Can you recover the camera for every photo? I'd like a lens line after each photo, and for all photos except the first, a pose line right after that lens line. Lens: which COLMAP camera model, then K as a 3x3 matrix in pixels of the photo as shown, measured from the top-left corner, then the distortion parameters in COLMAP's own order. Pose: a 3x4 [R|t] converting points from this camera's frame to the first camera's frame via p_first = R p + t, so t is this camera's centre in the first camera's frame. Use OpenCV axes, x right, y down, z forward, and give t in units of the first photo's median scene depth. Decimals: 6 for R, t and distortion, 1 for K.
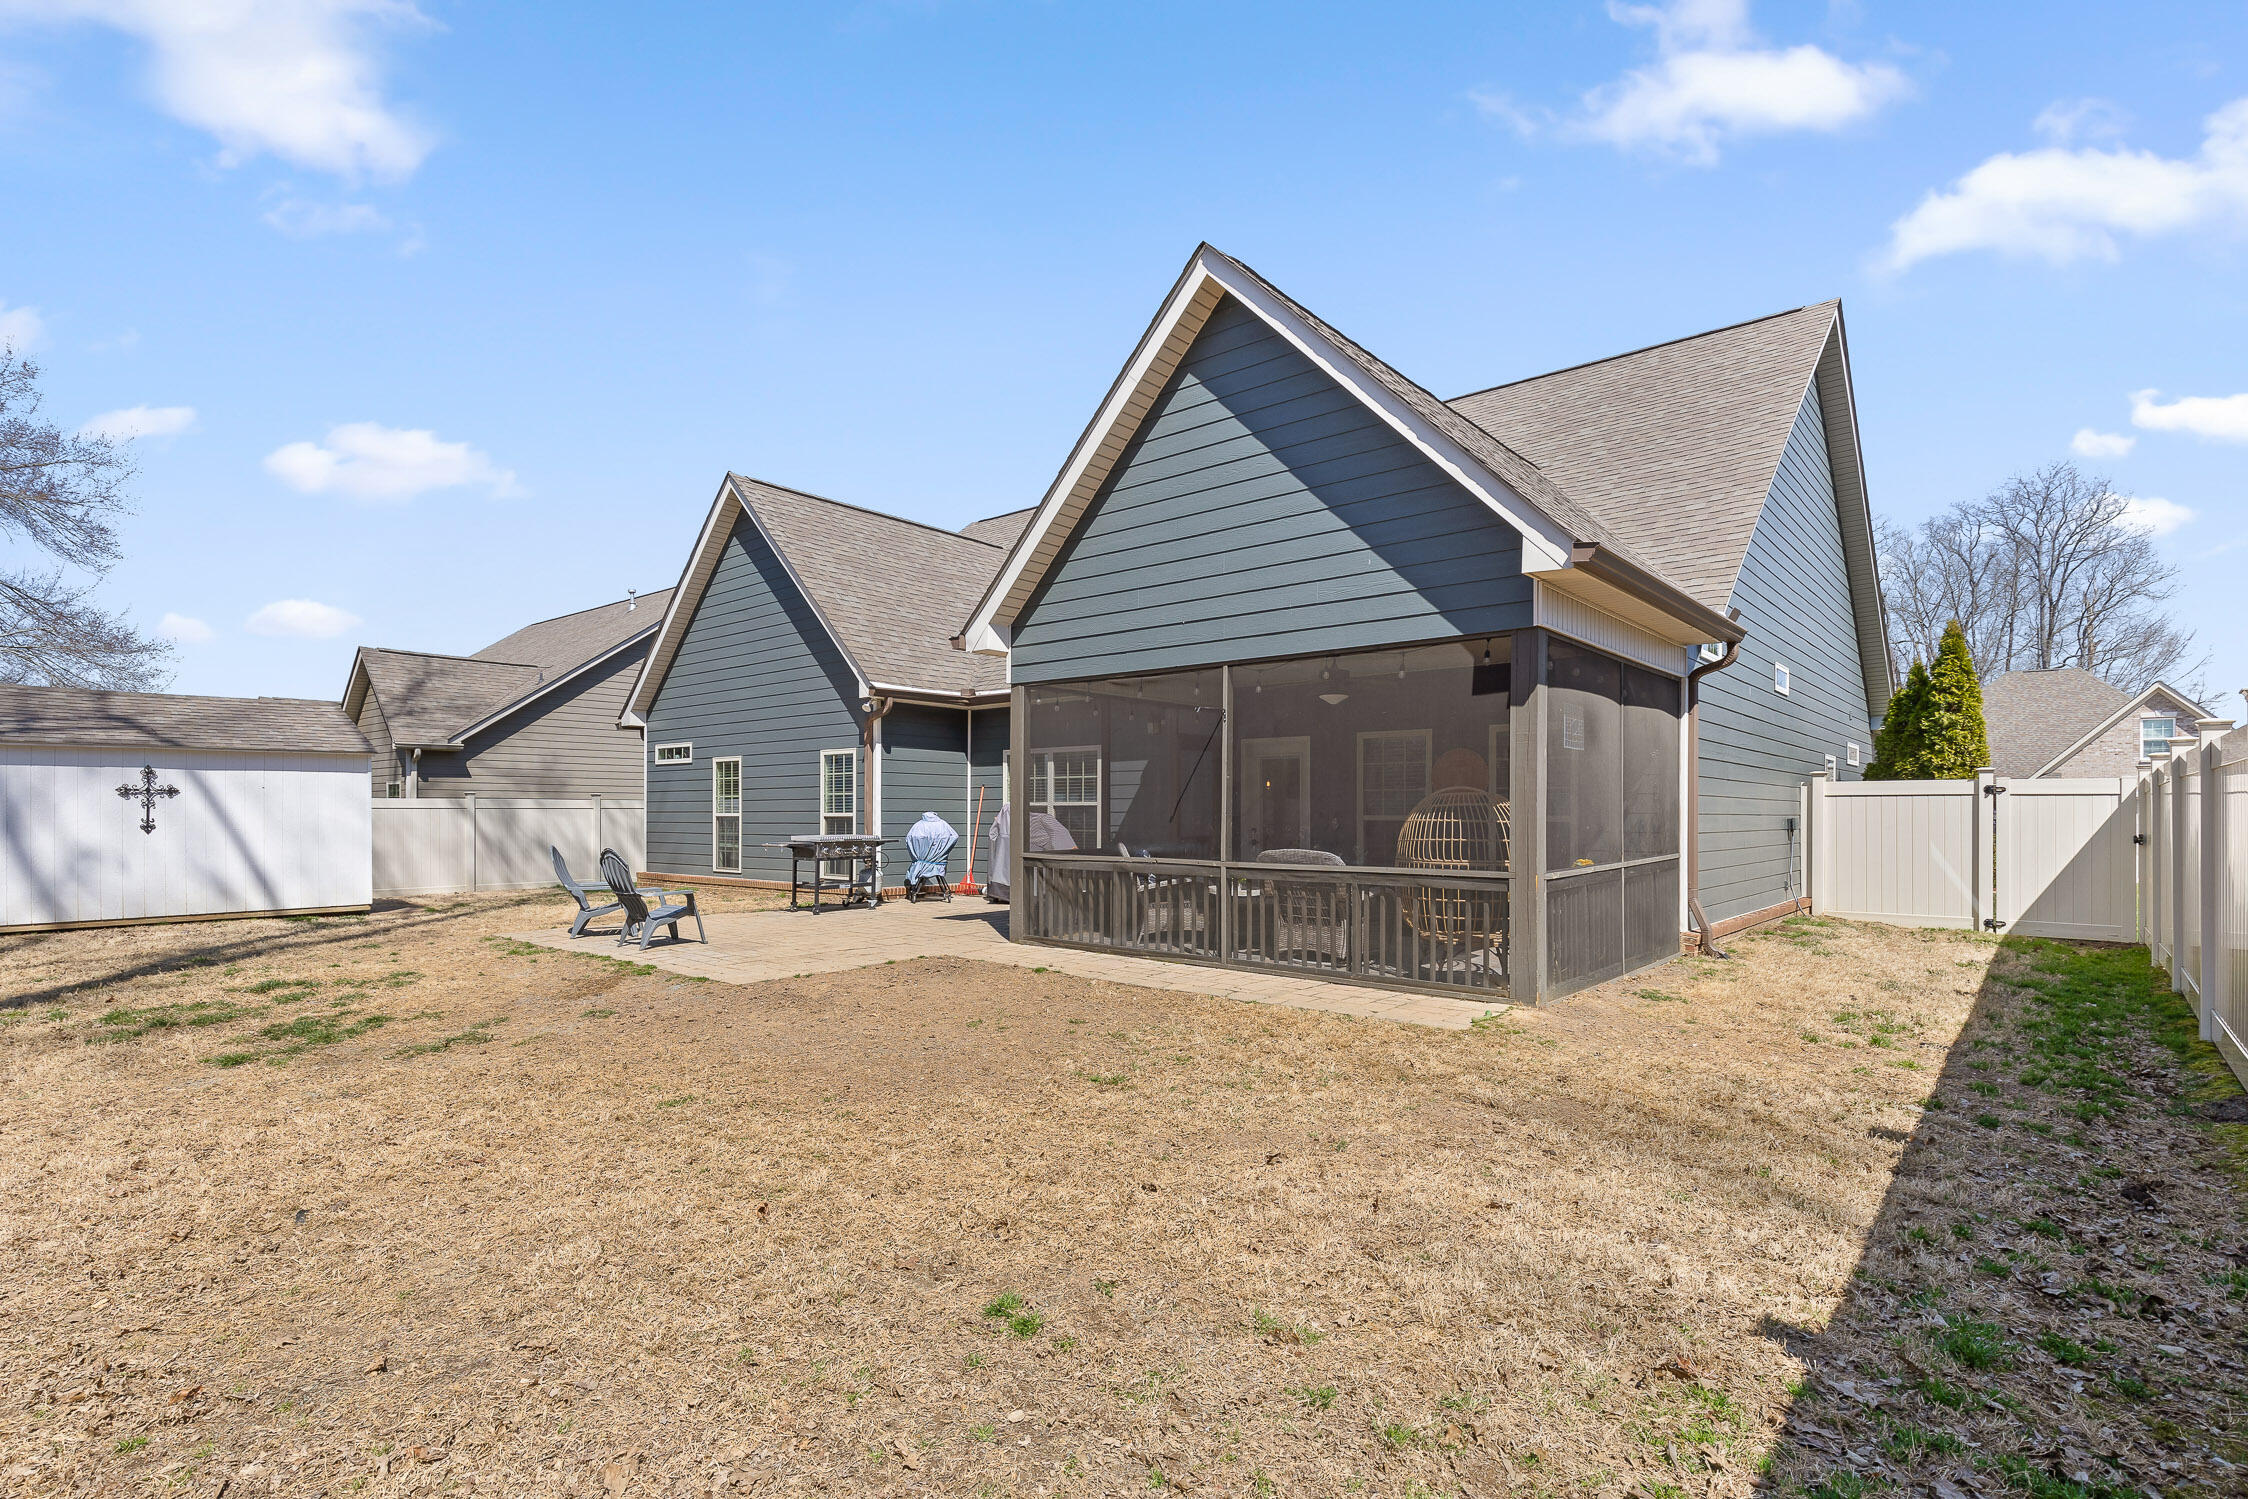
lens RADIAL K [[1080.5, 0, 1122.4], [0, 1080.5, 811.8], [0, 0, 1]] dist [0.000785, -0.000013]
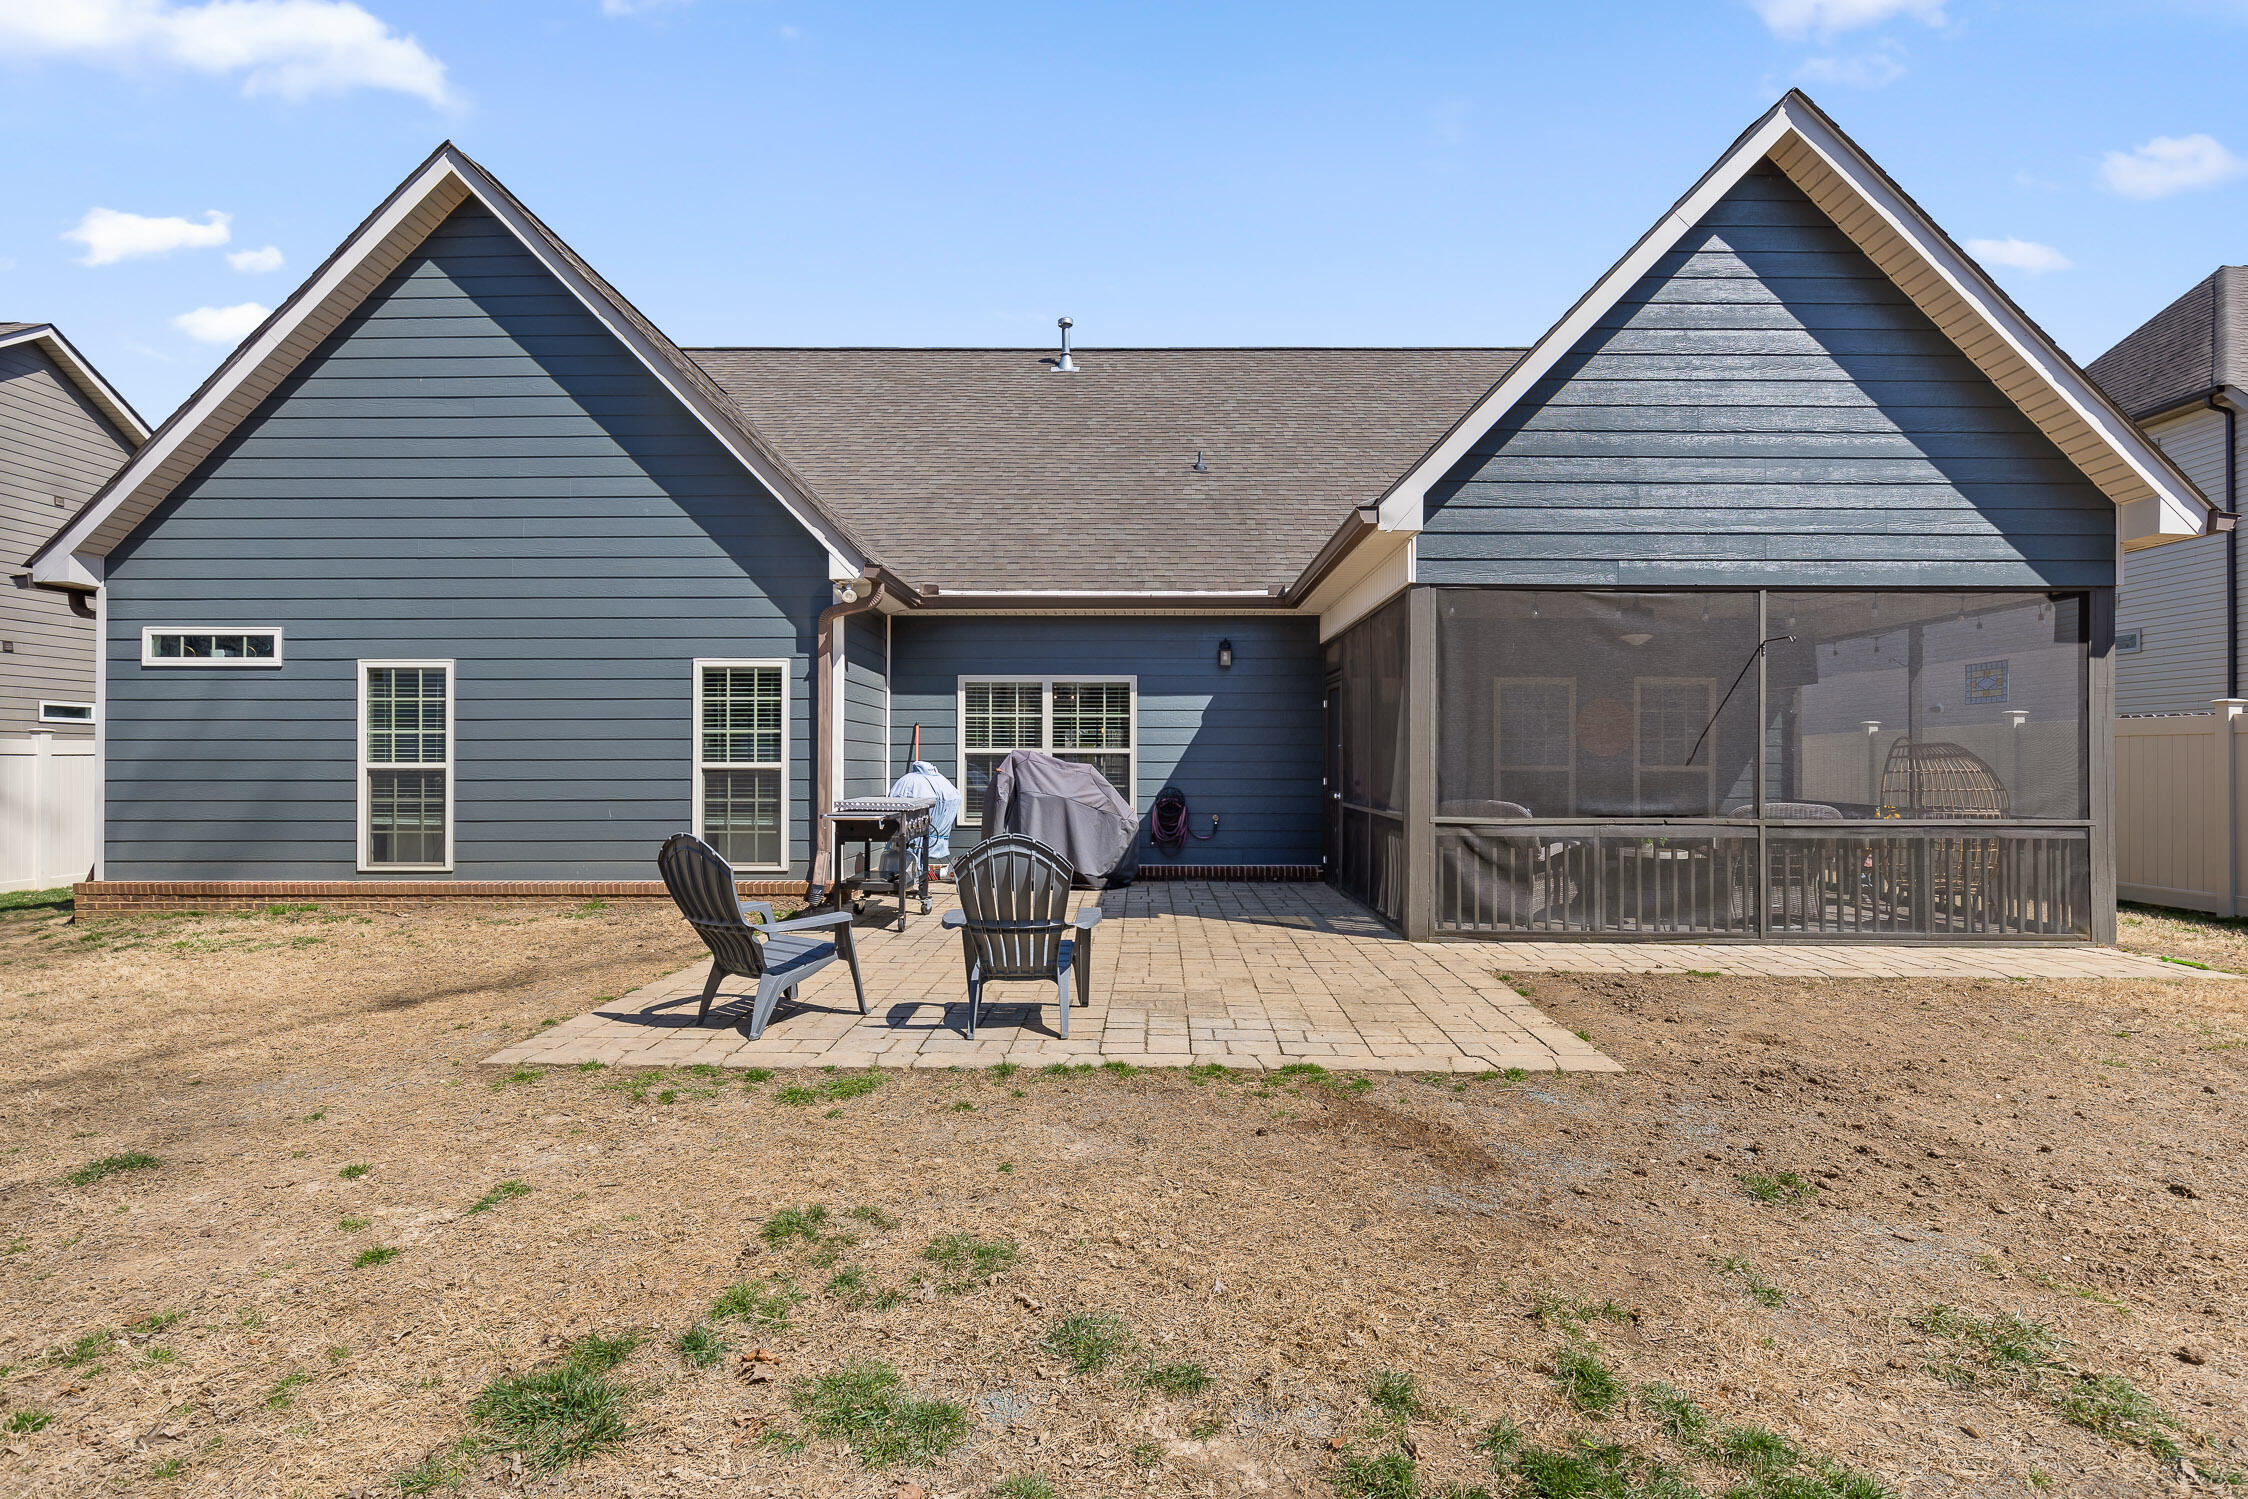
lens RADIAL K [[1000.0, 0, 1124.0], [0, 1000.0, 749.5], [0, 0, 1]] dist [-0.008050, -0.000068]
pose [[0.760284, 0.009202, 0.649526, -0.477729], [-0.001058, 0.999916, -0.012928, 0.000966], [-0.649590, 0.009142, 0.760229, 0.436703]]
